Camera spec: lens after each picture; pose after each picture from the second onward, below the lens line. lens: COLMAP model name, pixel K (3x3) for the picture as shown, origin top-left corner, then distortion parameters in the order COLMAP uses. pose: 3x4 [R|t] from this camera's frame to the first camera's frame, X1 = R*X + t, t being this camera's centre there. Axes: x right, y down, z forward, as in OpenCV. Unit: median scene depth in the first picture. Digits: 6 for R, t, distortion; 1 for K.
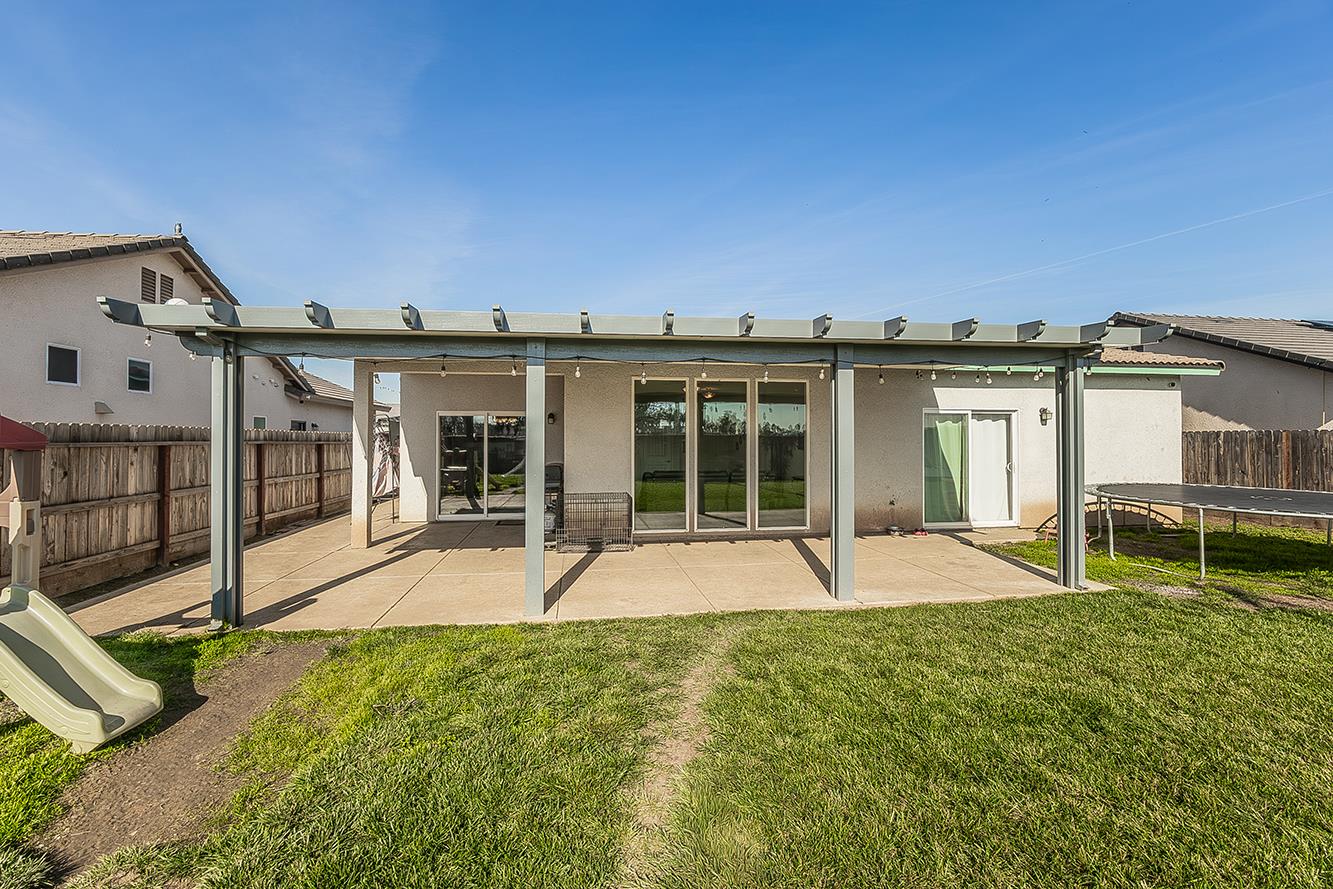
lens RADIAL K [[565.2, 0, 659.7], [0, 565.2, 433.9], [0, 0, 1]] dist [-0.003887, 0.000008]
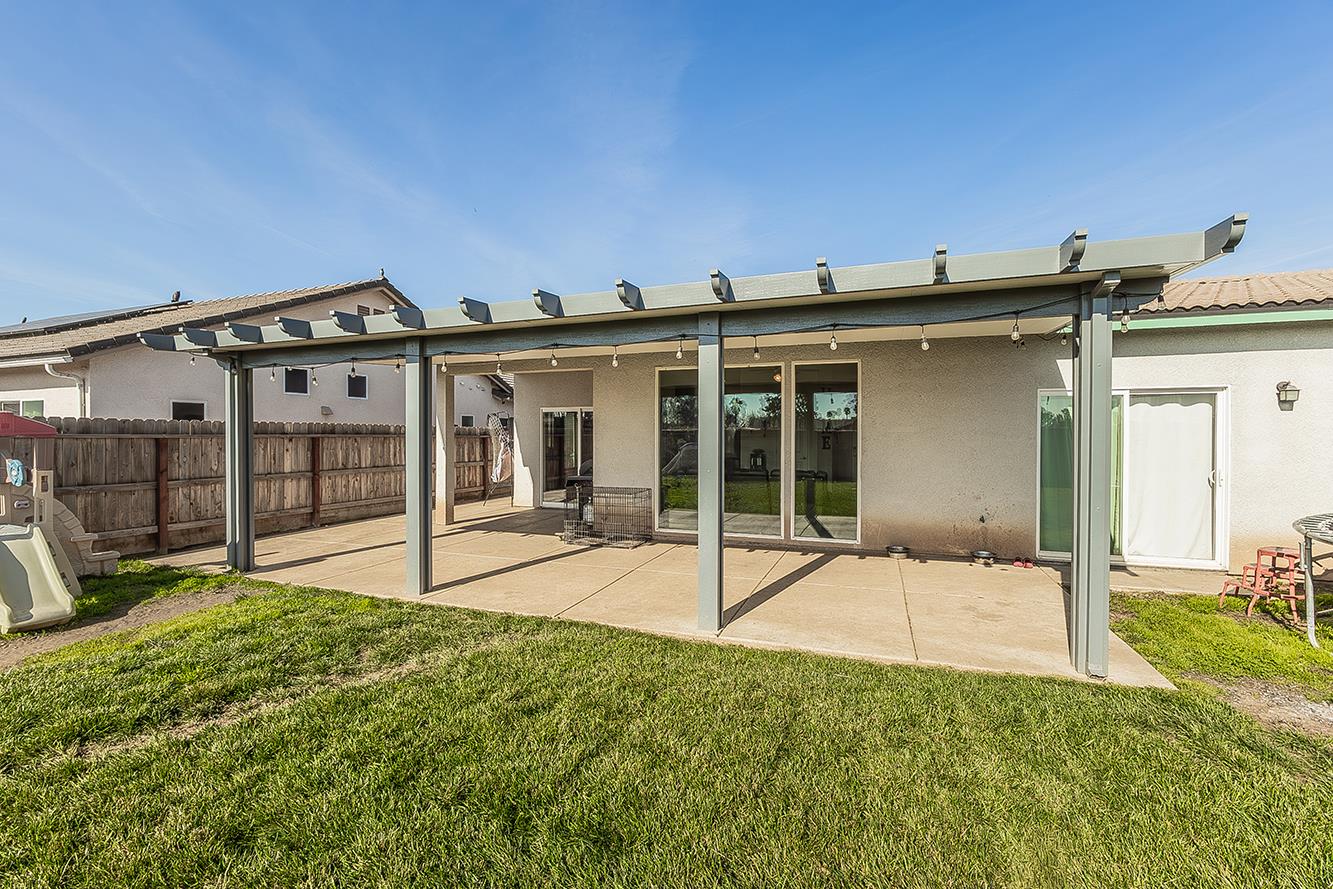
lens RADIAL K [[584.8, 0, 660.9], [0, 584.8, 448.2], [0, 0, 1]] dist [-0.006188, -0.000486]
pose [[0.875730, 0.012542, -0.482638, 0.421749], [0.003255, 0.999486, 0.031878, 0.003221], [0.482790, -0.029488, 0.875240, 0.135243]]
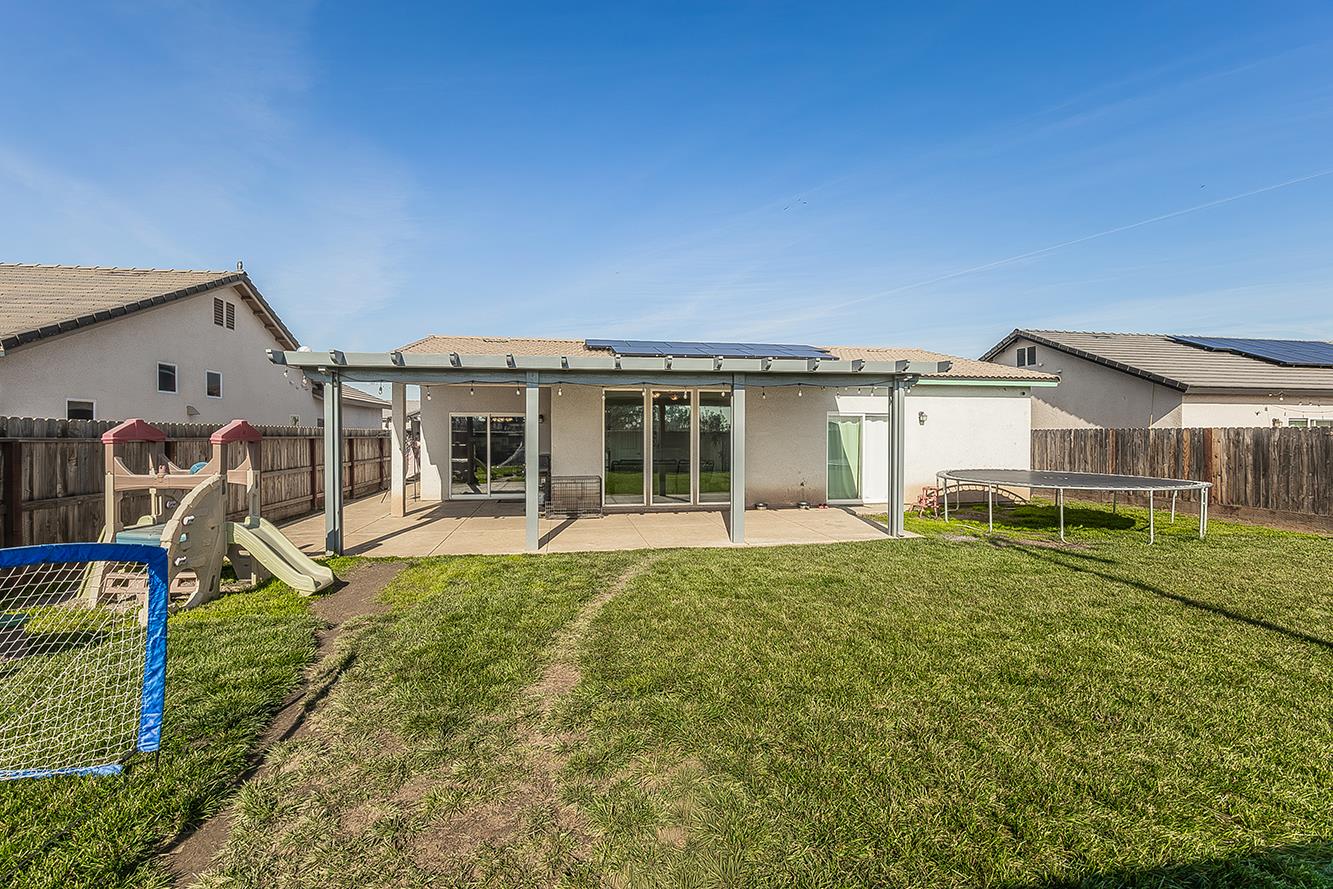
lens RADIAL K [[584.8, 0, 662.6], [0, 584.8, 435.3], [0, 0, 1]] dist [-0.006188, -0.000486]
pose [[0.999764, 0.001058, 0.021709, 0.059348], [-0.001296, 0.999939, 0.010956, -0.005917], [-0.021696, -0.010981, 0.999704, -0.355890]]
